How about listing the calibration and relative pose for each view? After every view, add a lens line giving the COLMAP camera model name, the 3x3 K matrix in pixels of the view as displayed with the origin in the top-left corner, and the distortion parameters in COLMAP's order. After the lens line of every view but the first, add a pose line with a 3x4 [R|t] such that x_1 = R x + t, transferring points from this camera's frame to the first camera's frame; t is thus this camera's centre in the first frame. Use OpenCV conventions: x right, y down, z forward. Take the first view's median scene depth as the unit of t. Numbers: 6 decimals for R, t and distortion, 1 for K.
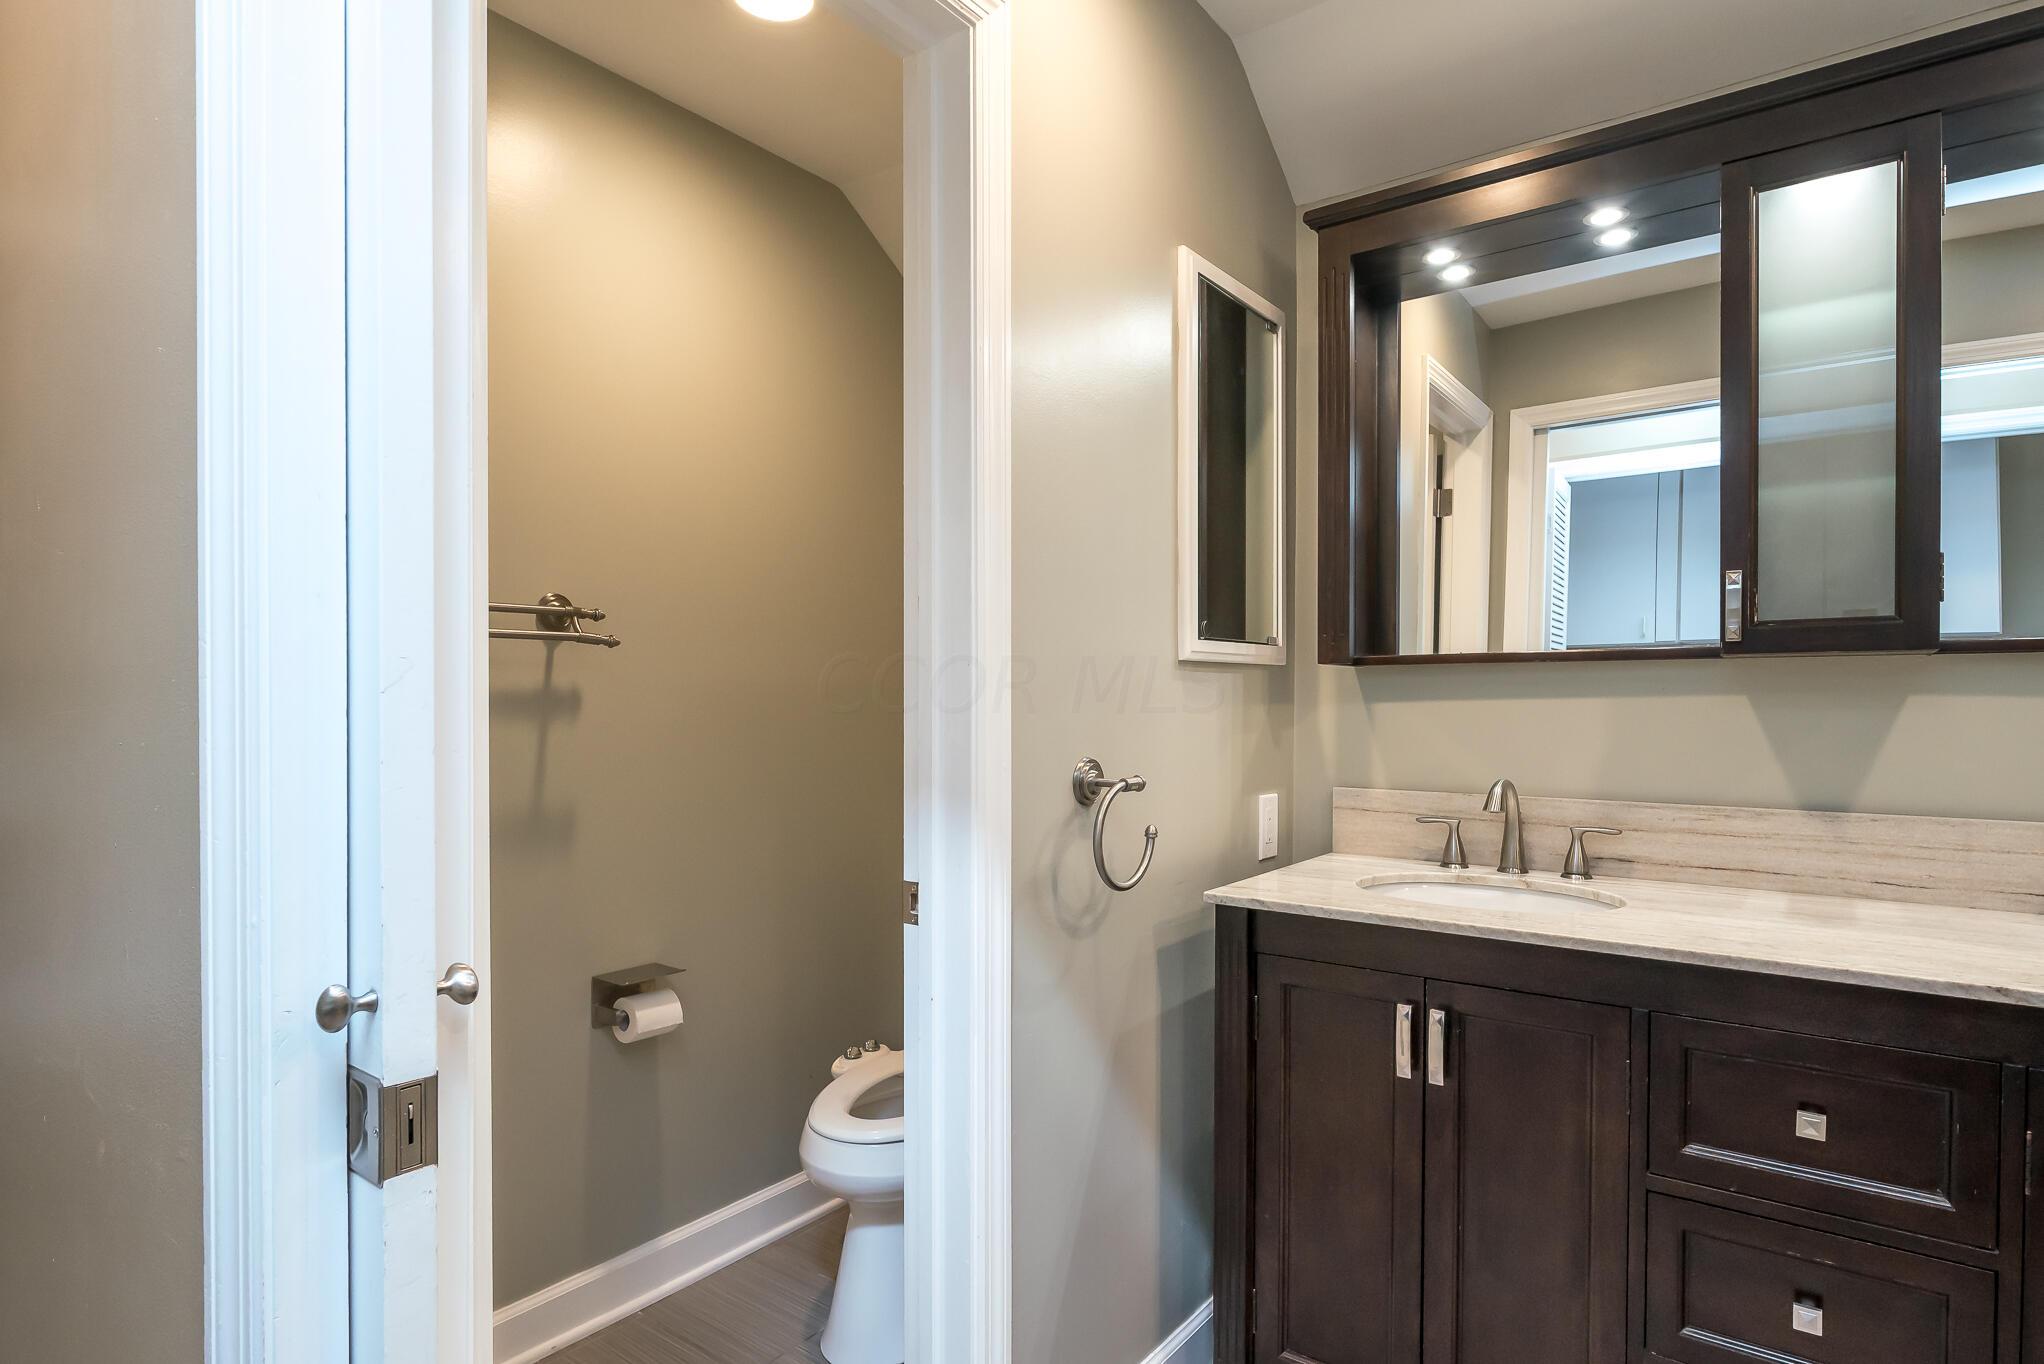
lens RADIAL K [[1117.6, 0, 1012.8], [0, 1117.6, 700.2], [0, 0, 1]] dist [-0.003516, -0.001536]
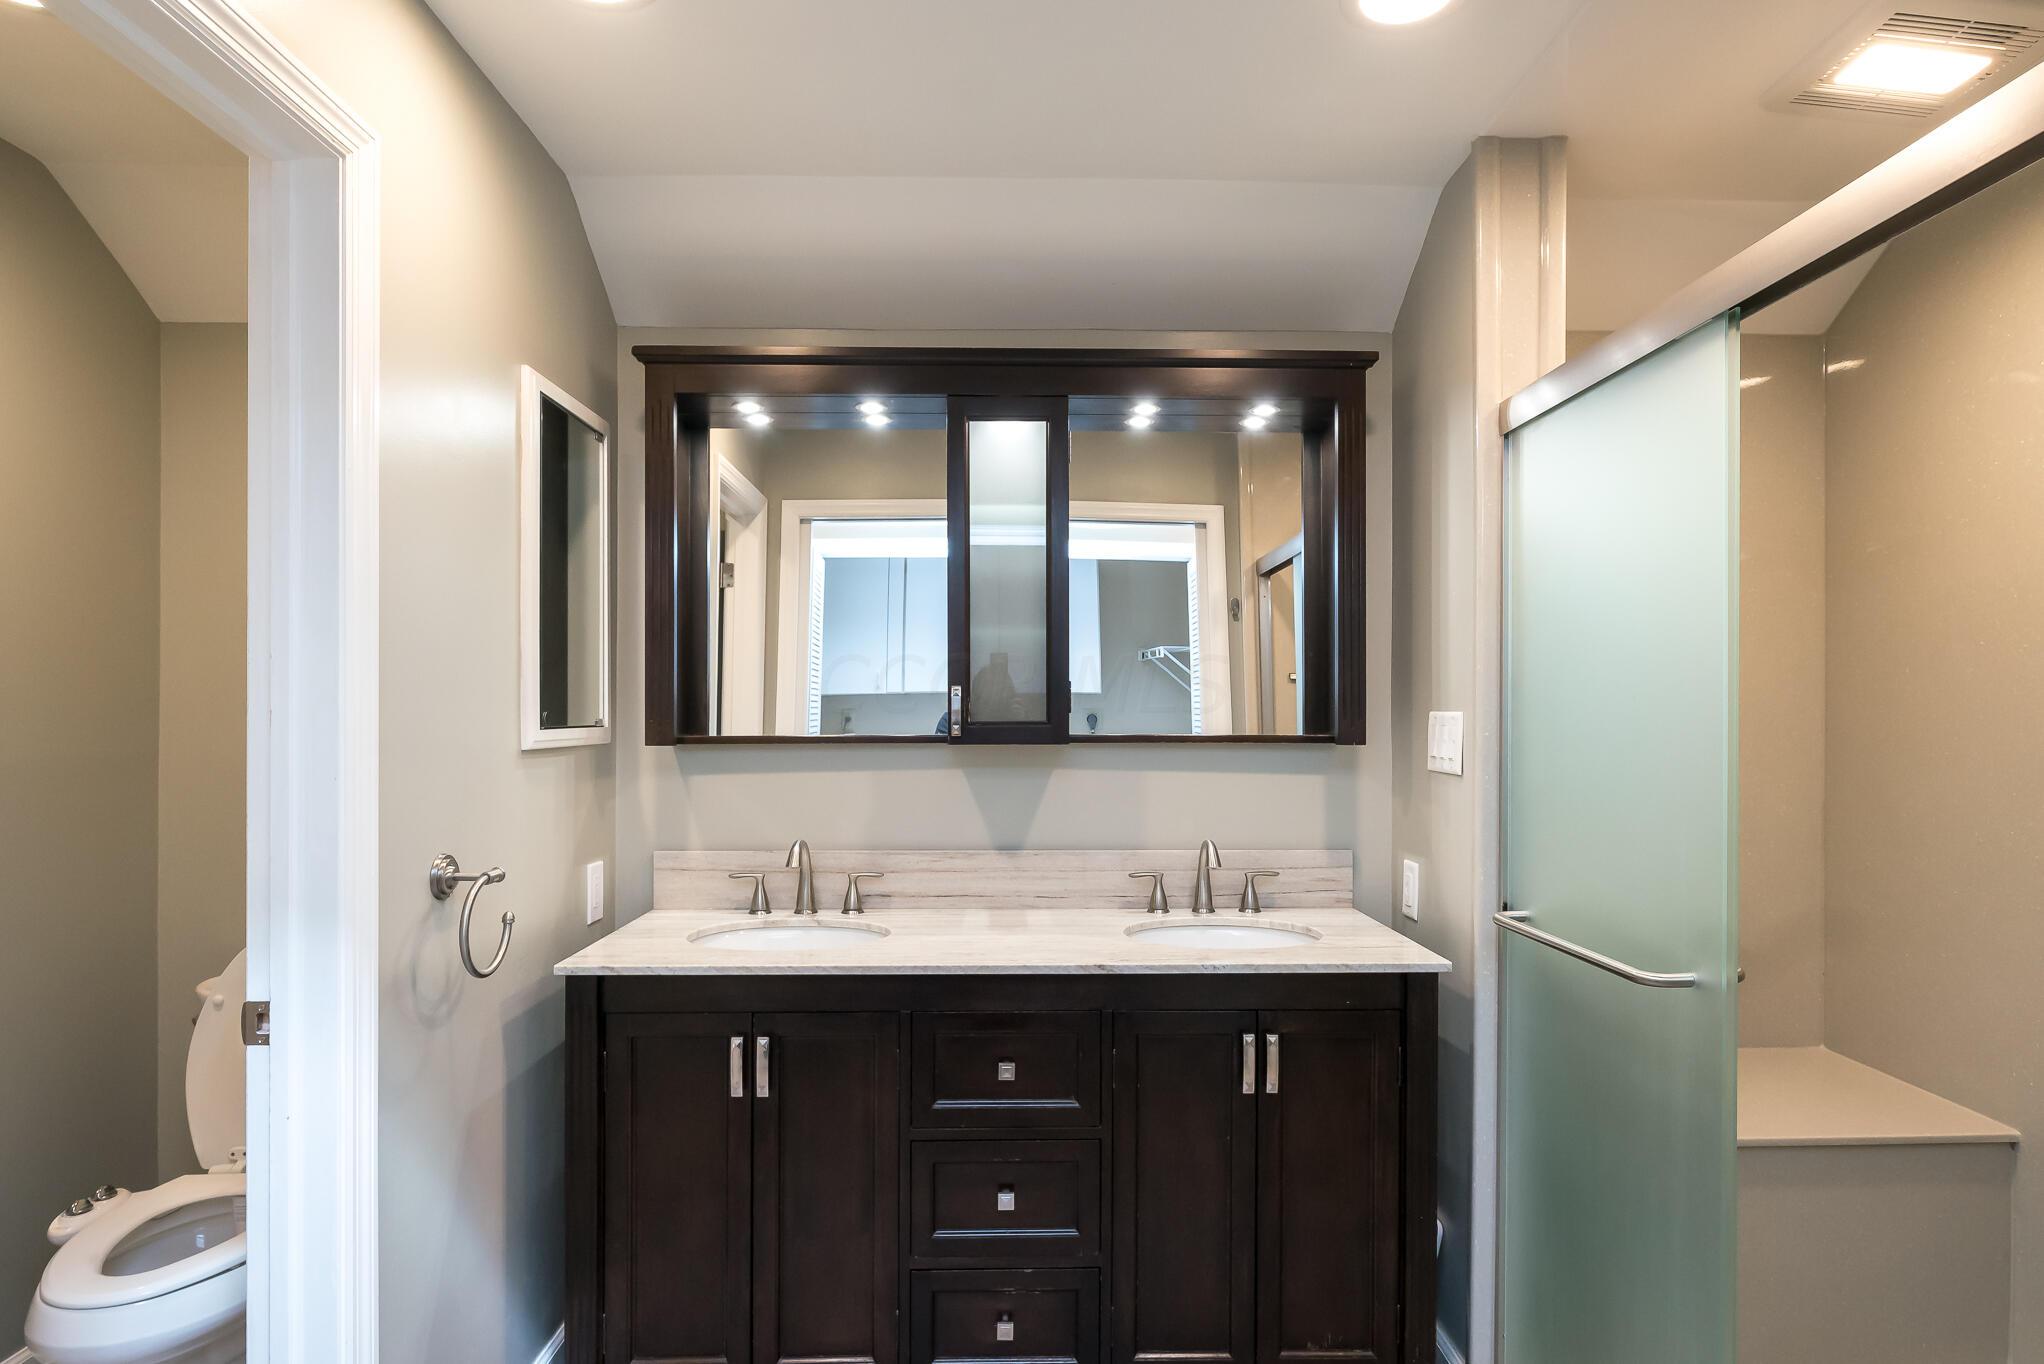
lens RADIAL K [[1117.6, 0, 1031.6], [0, 1117.6, 697.5], [0, 0, 1]] dist [-0.003516, -0.001536]
pose [[0.789722, 0.006704, 0.613429, -0.132464], [0.007062, 0.999775, -0.020018, -0.066199], [-0.613425, 0.020141, 0.789496, -0.158837]]
